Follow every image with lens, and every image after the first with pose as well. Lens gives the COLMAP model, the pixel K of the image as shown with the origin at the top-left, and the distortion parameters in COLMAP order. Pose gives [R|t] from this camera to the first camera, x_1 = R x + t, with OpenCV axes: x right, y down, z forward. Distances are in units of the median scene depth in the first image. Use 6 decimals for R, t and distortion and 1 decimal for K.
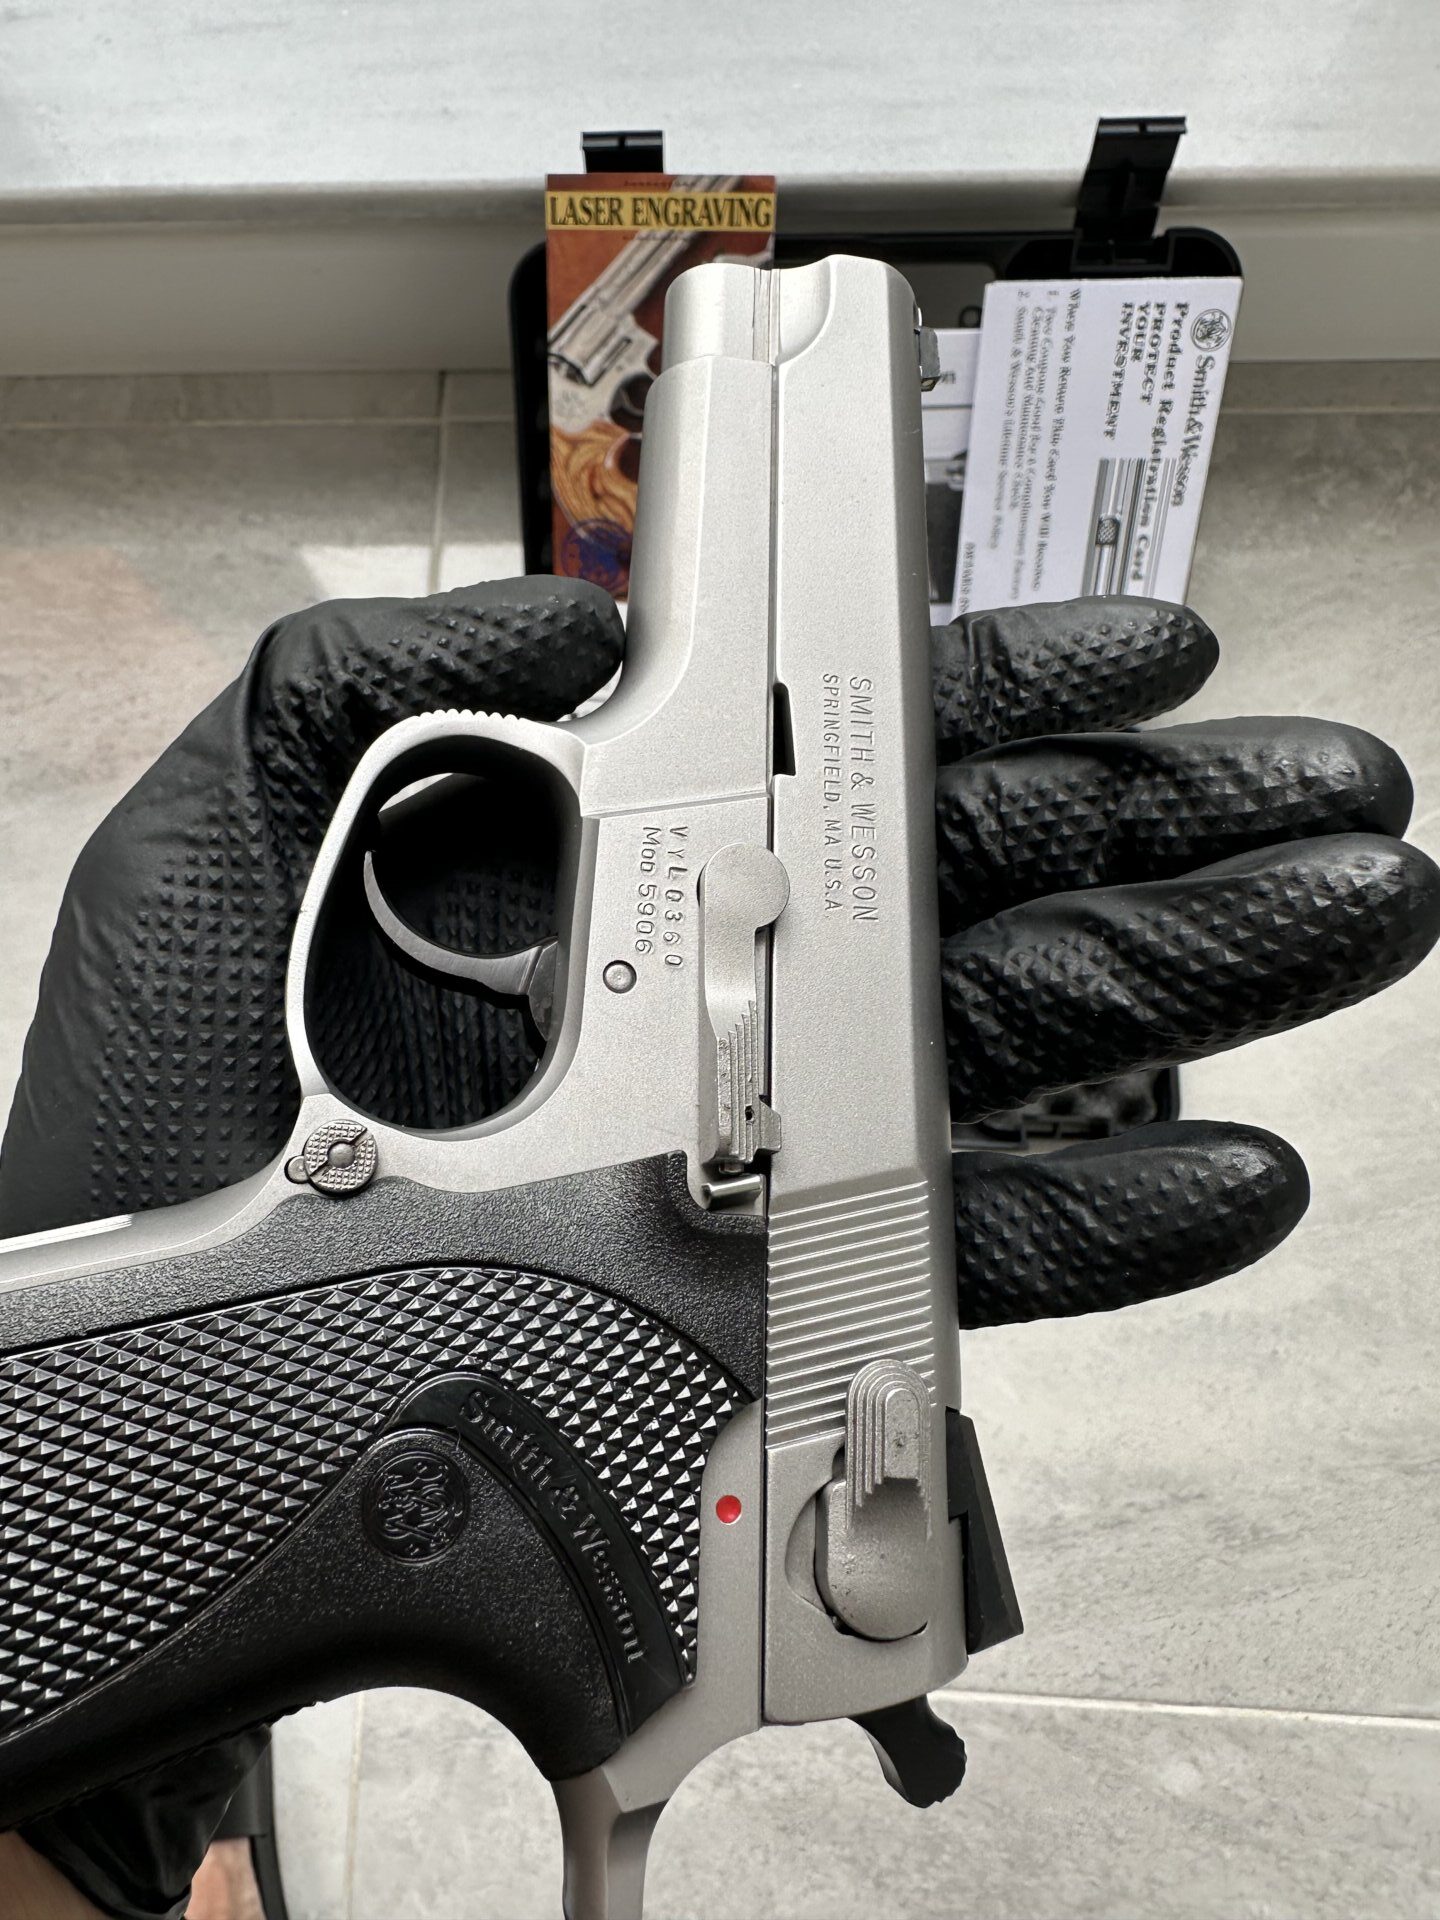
lens RADIAL K [[1374.8, 0, 615.3], [0, 1374.8, 910.8], [0, 0, 1]] dist [-0.006711, 0.003994]
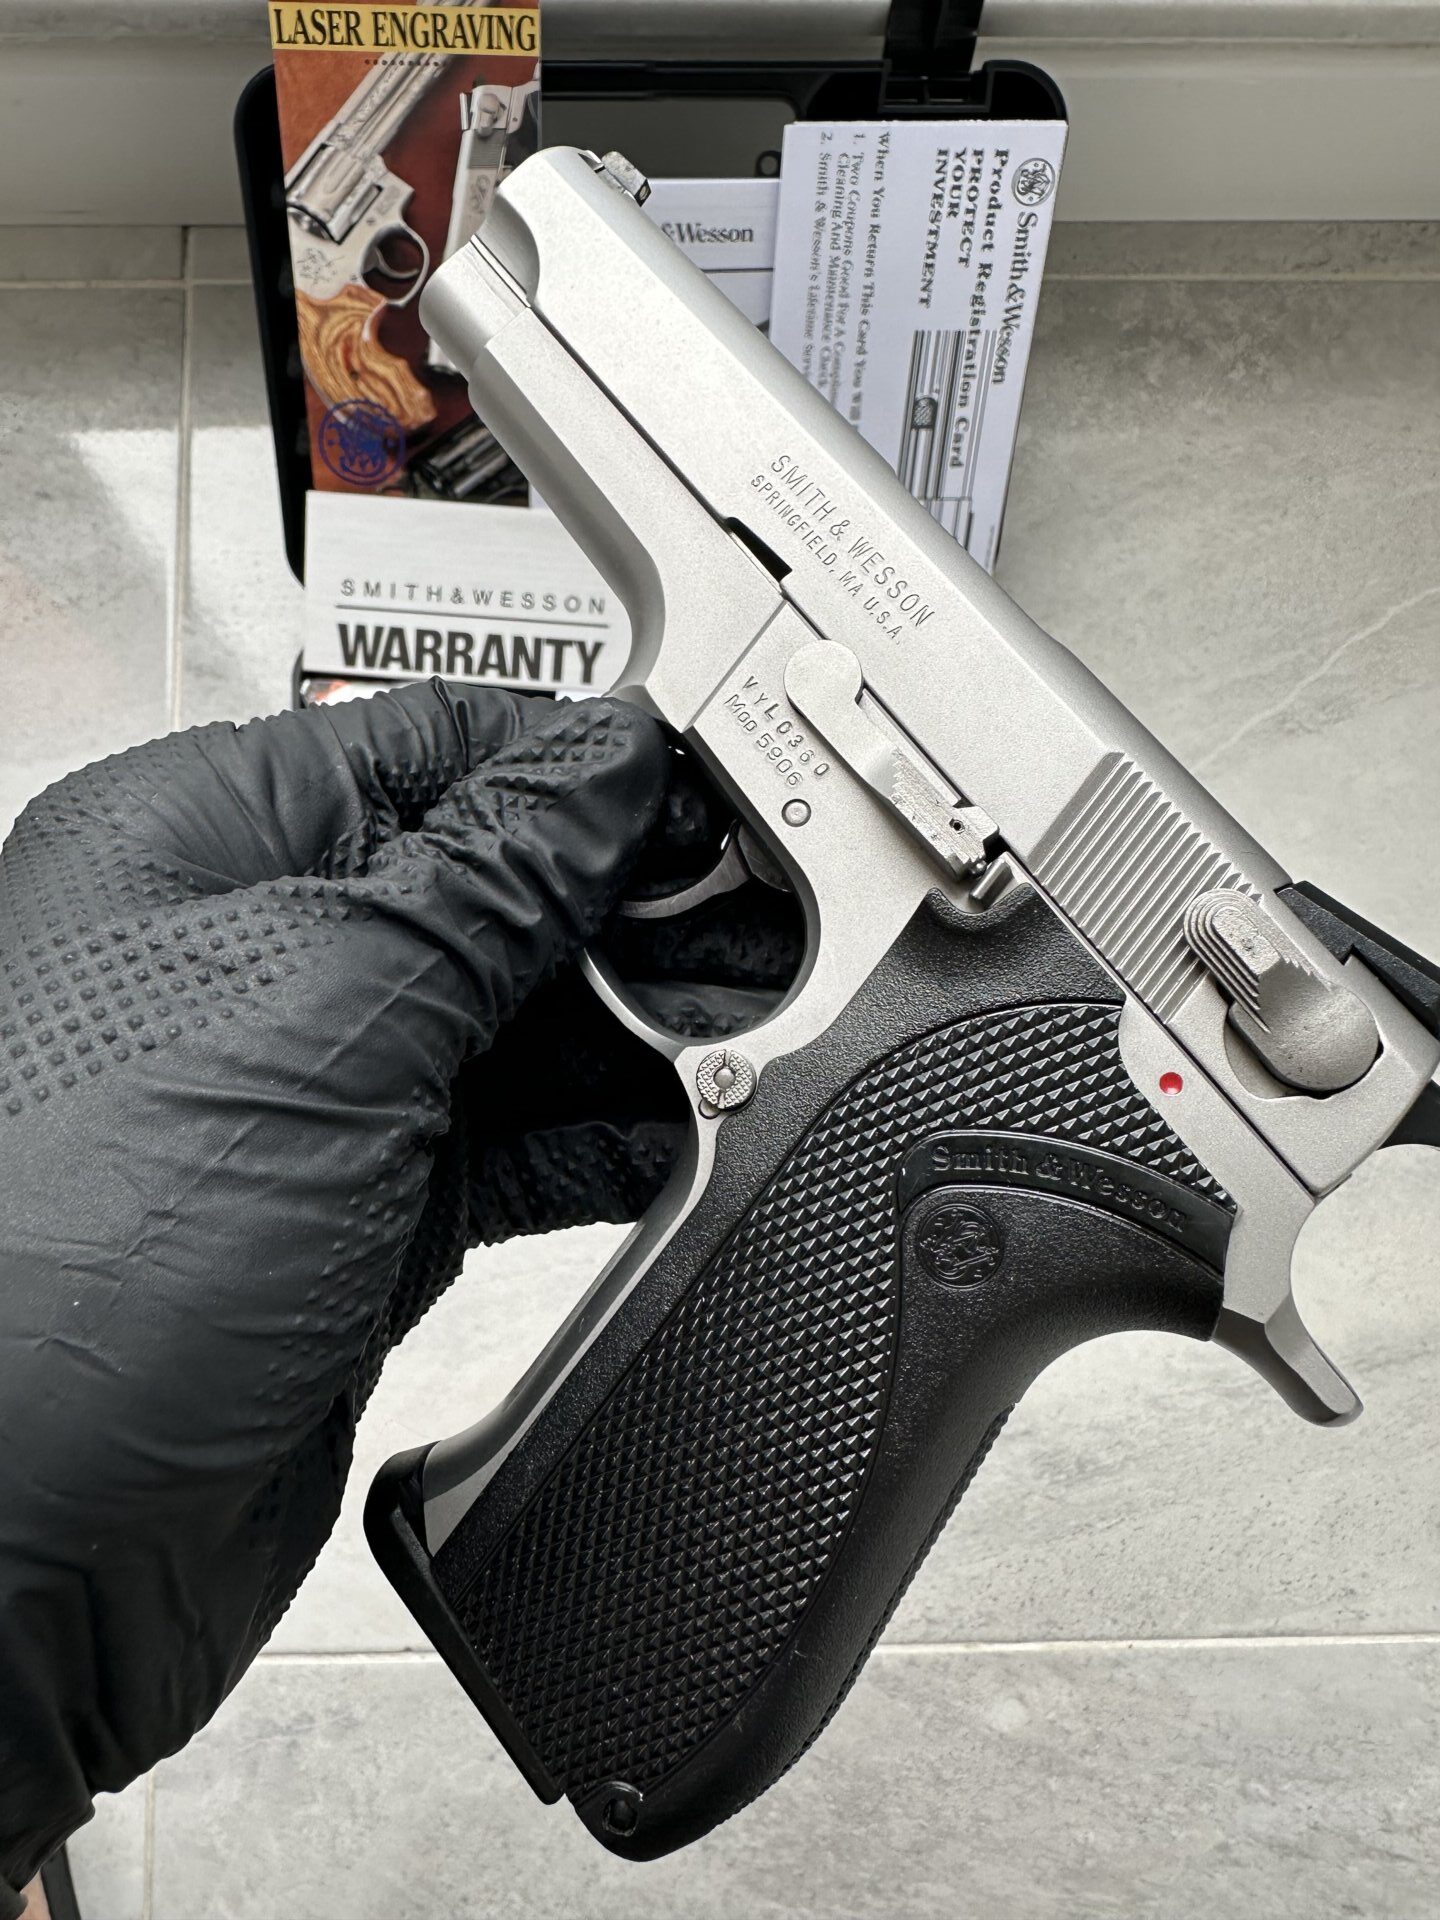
lens RADIAL K [[1370.9, 0, 594.0], [0, 1370.9, 908.1], [0, 0, 1]] dist [-0.004766, 0.002545]
pose [[0.995280, -0.036074, 0.090088, 0.049802], [0.028610, 0.996154, 0.082811, -0.032909], [-0.092729, -0.079843, 0.992485, 0.099861]]
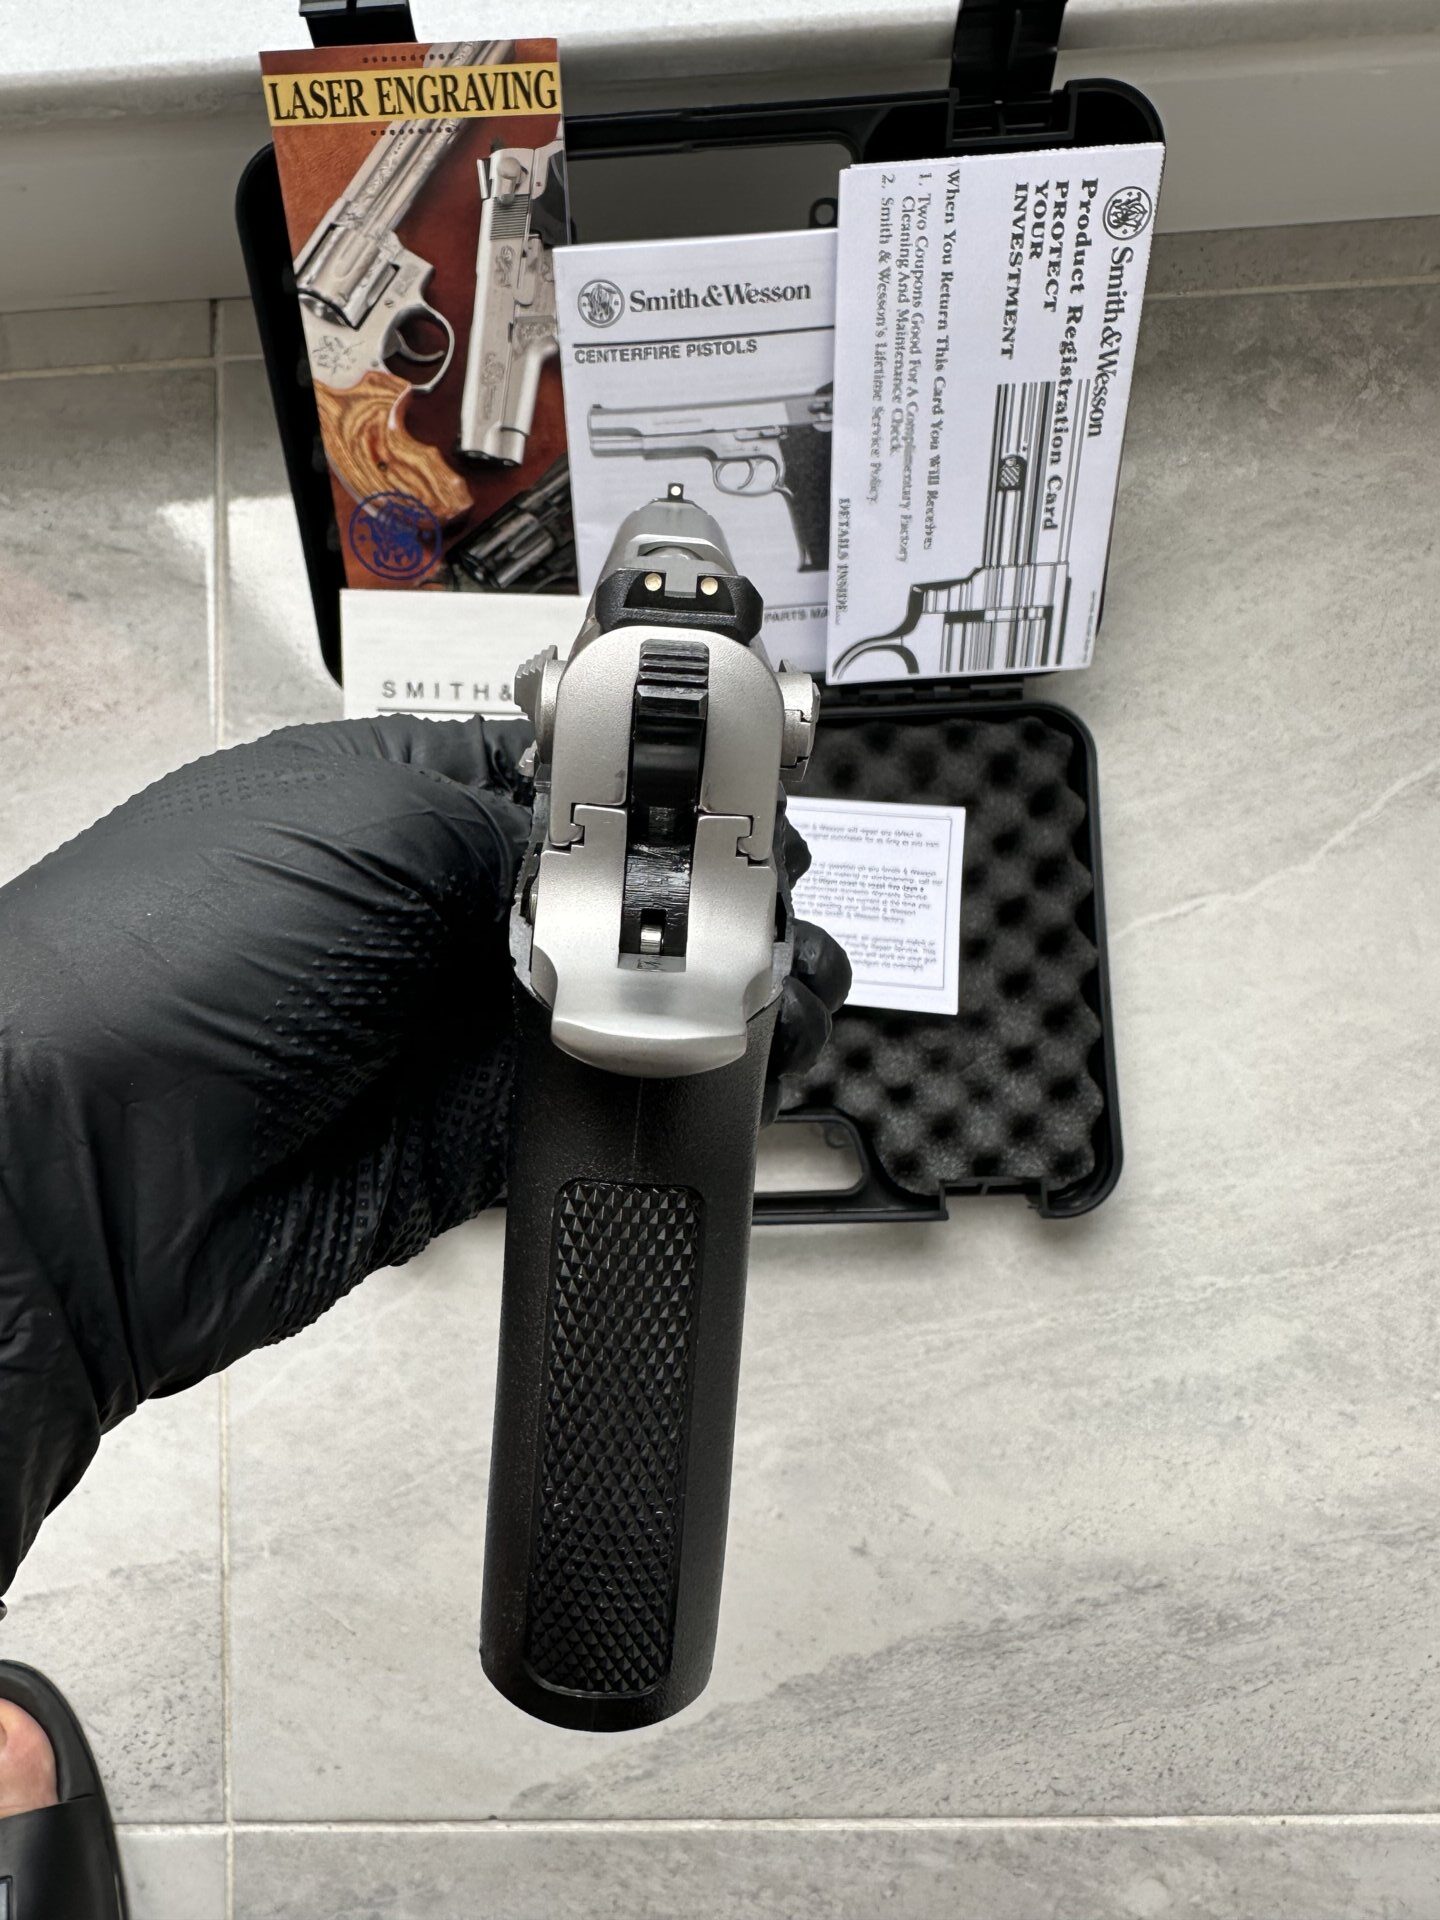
lens RADIAL K [[1369.5, 0, 622.5], [0, 1369.5, 914.9], [0, 0, 1]] dist [-0.005501, 0.003108]
pose [[0.997296, -0.069839, 0.022871, 0.094760], [0.067329, 0.993052, 0.096512, -0.113285], [-0.029453, -0.094711, 0.995069, 0.181329]]
